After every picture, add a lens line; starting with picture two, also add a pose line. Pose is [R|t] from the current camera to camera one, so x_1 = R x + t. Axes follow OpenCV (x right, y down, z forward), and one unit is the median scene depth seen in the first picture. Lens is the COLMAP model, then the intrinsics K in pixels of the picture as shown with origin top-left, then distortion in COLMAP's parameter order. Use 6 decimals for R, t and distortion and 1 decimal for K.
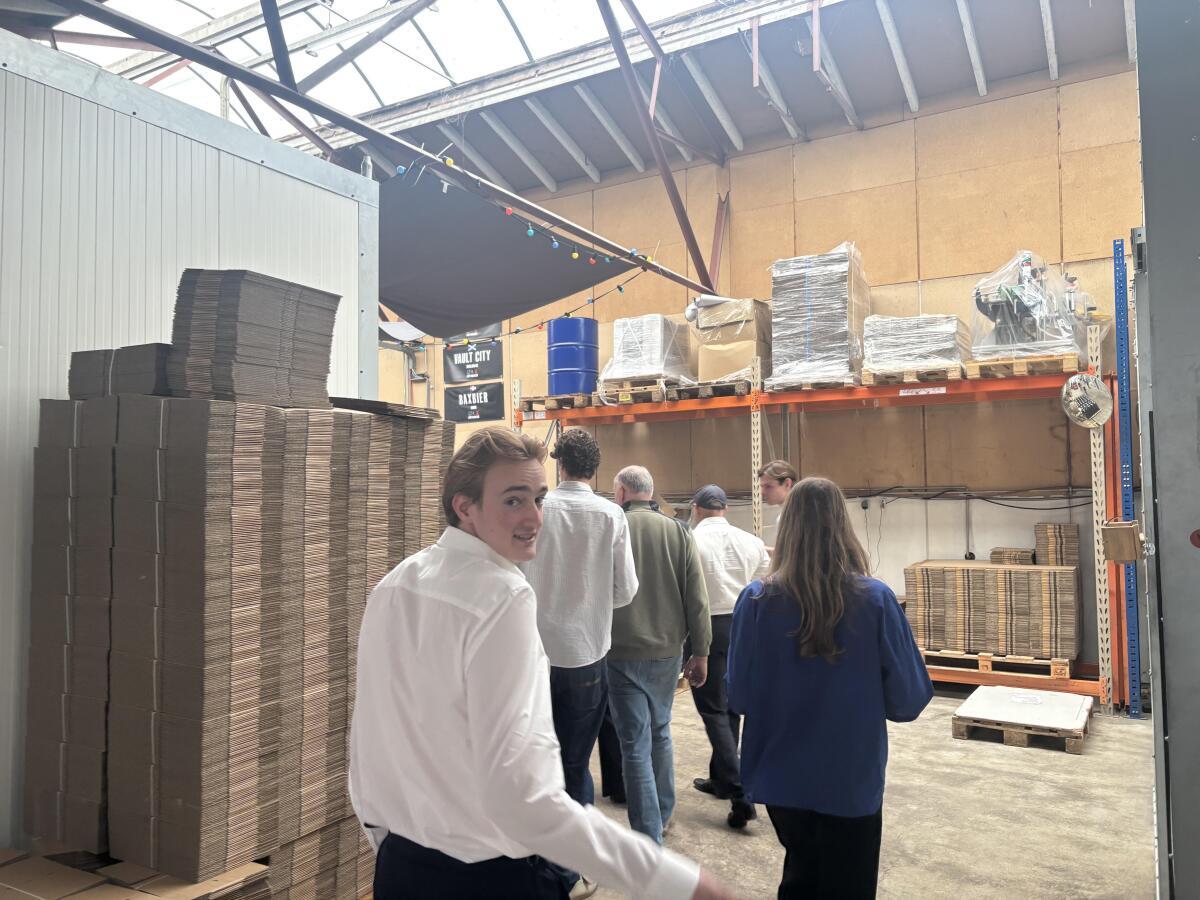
lens RADIAL K [[900.6, 0, 603.2], [0, 900.6, 456.1], [0, 0, 1]] dist [0.037867, -0.032876]
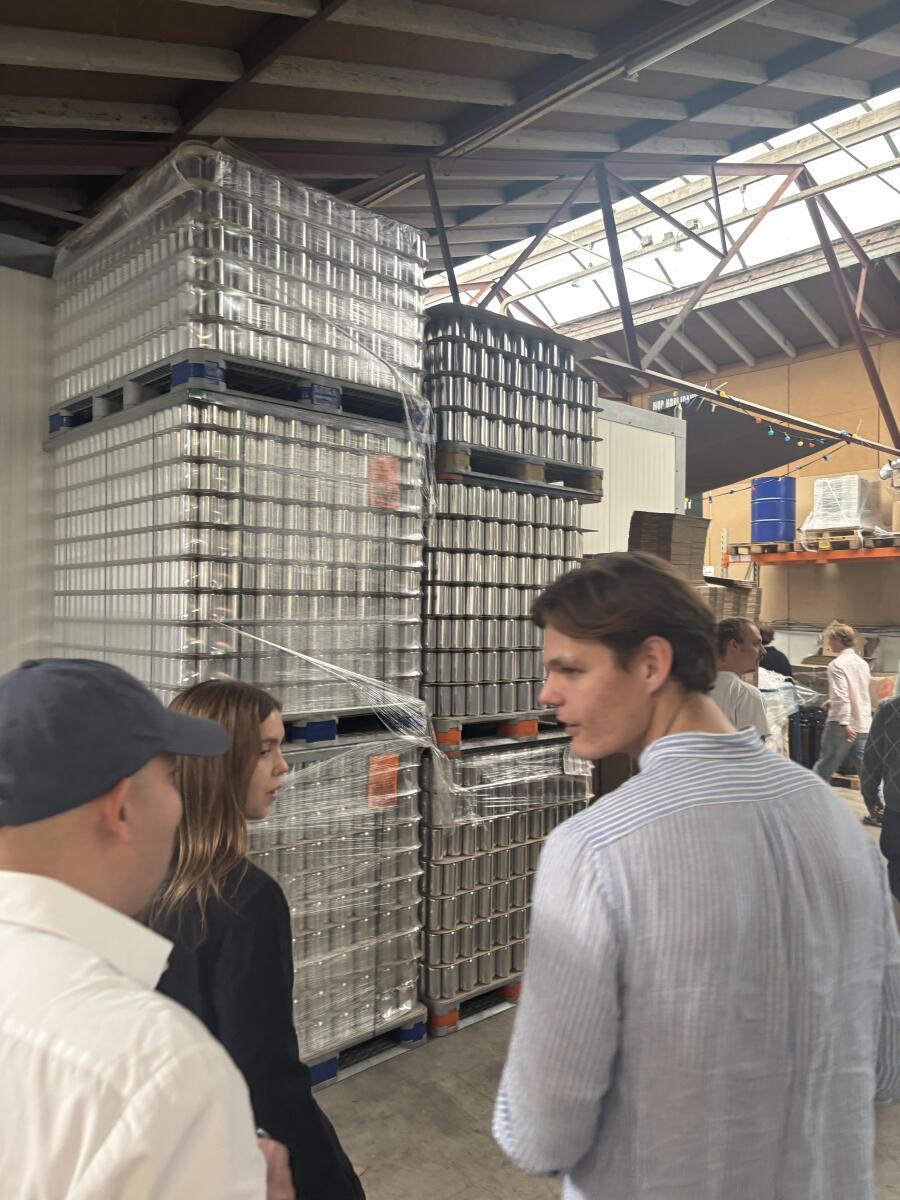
lens RADIAL K [[900.6, 0, 446.3], [0, 900.6, 597.0], [0, 0, 1]] dist [0.037867, -0.032876]
pose [[0.955576, 0.016662, -0.294273, -0.109339], [-0.007443, 0.999447, 0.032418, -0.033486], [0.294650, -0.028787, 0.955172, -0.335752]]
